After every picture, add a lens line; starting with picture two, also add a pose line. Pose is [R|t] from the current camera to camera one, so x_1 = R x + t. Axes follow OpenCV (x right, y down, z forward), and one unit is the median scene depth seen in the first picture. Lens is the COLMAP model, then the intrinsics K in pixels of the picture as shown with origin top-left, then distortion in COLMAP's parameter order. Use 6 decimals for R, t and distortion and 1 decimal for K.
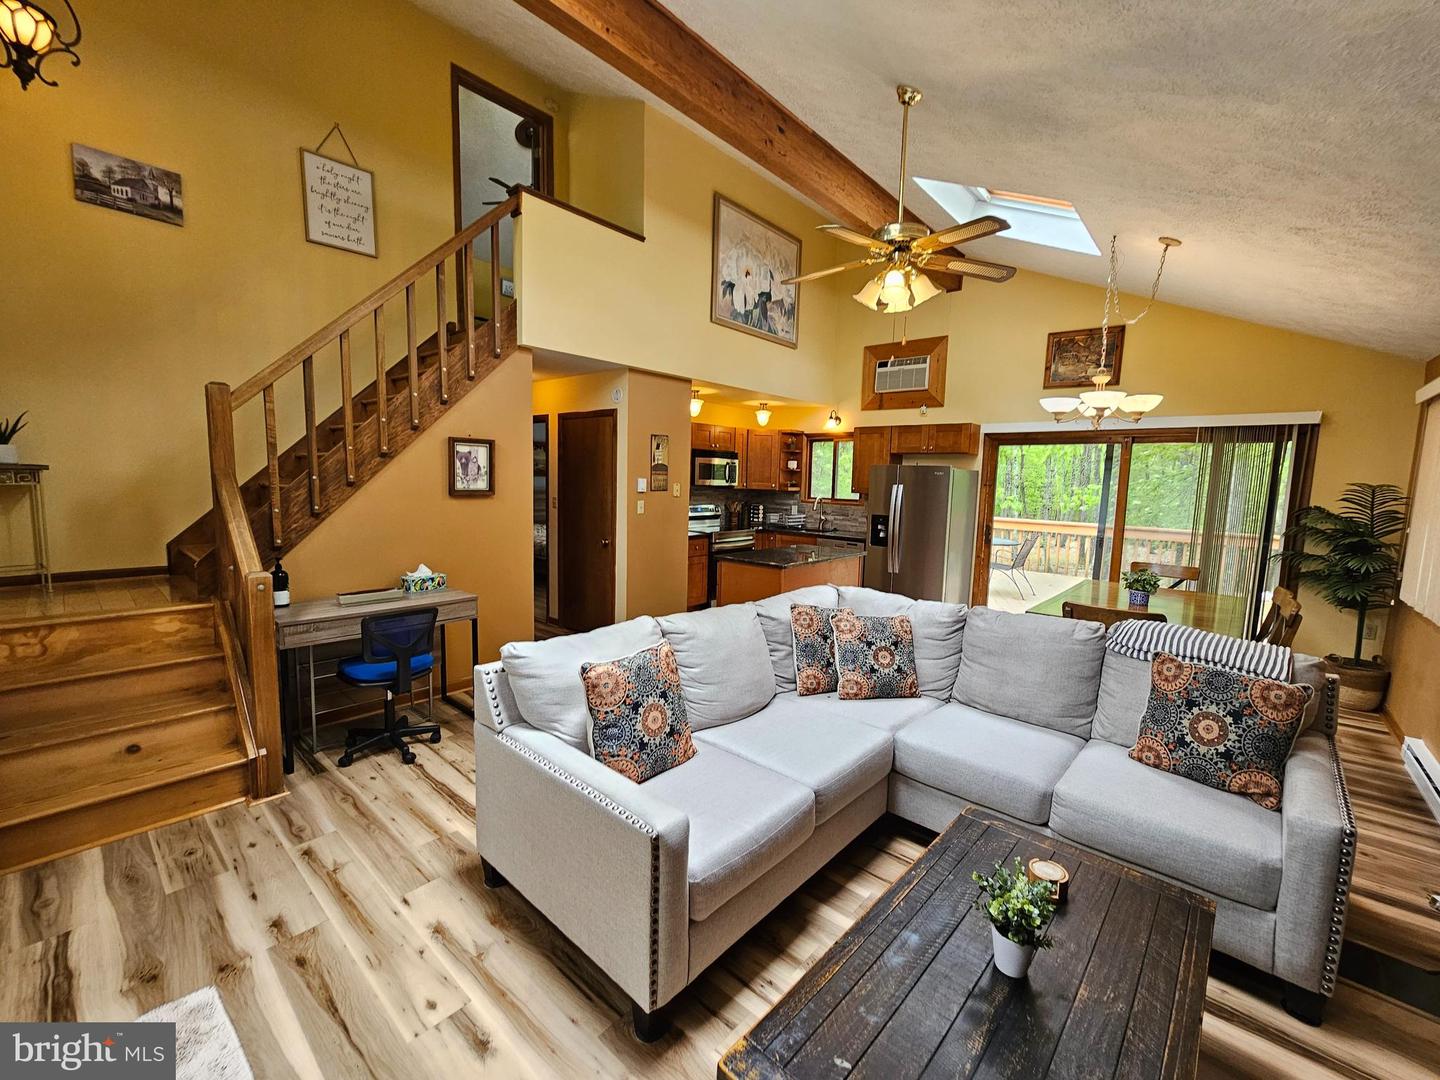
lens RADIAL K [[596.3, 0, 720.0], [0, 596.3, 540.0], [0, 0, 1]] dist [-0.000736, 0.000023]
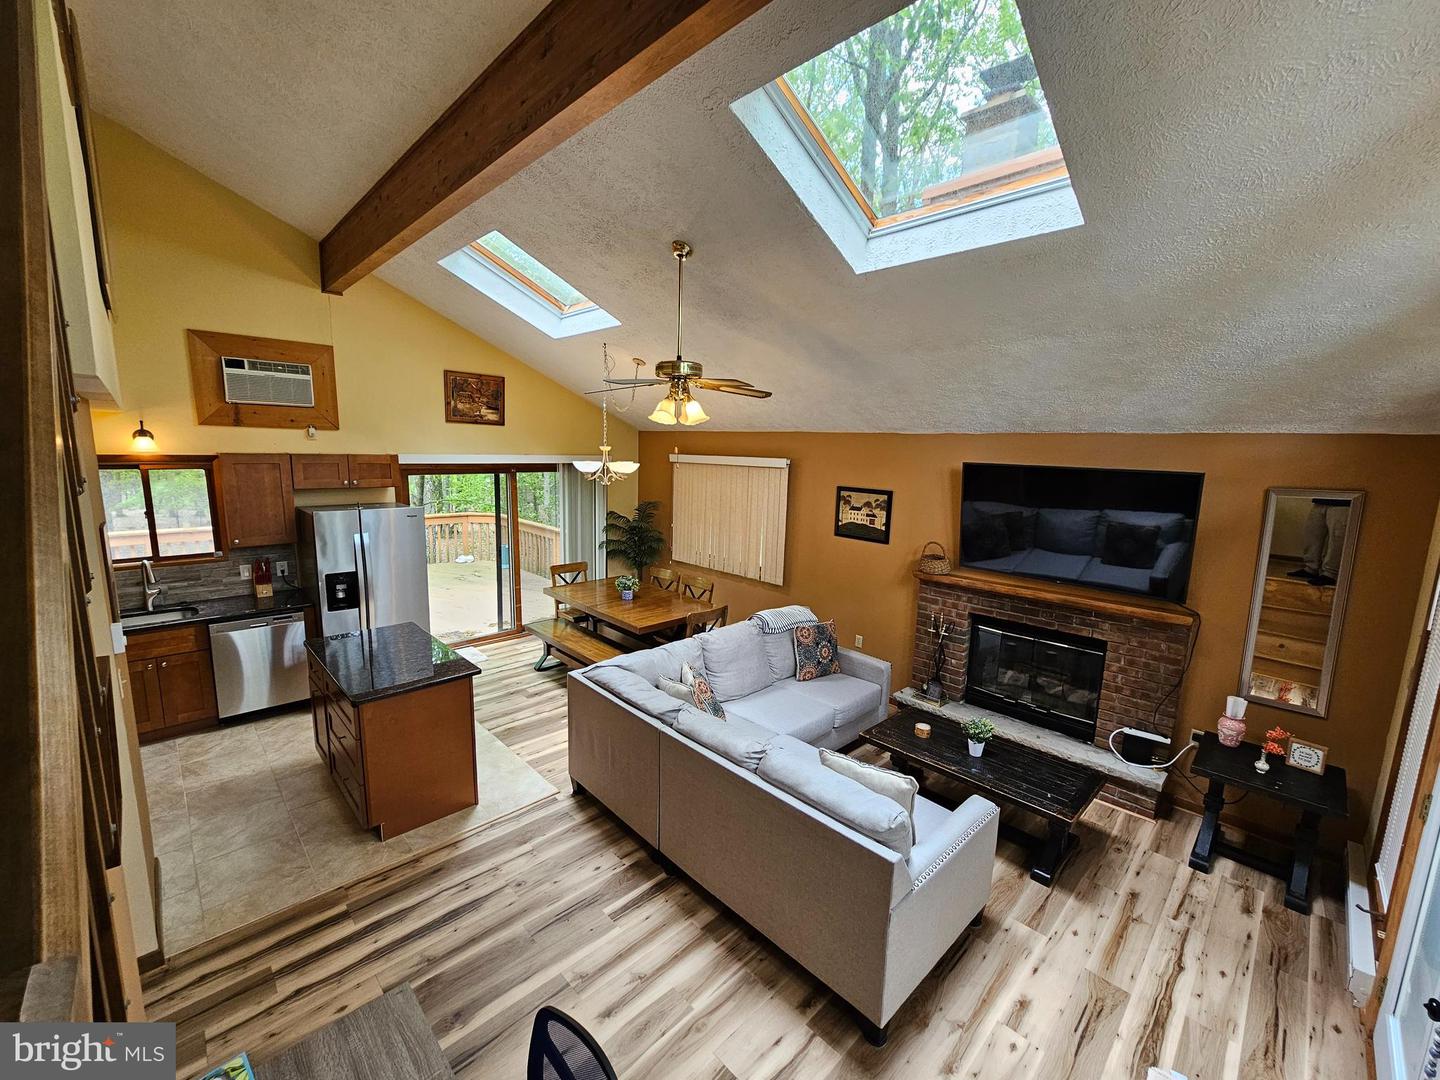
lens RADIAL K [[596.3, 0, 720.0], [0, 596.3, 540.0], [0, 0, 1]] dist [-0.000736, 0.000023]
pose [[0.068966, -0.181743, 0.980925, -0.508645], [0.080202, 0.981093, 0.176136, -0.199671], [-0.994390, 0.066525, 0.082238, 0.453828]]
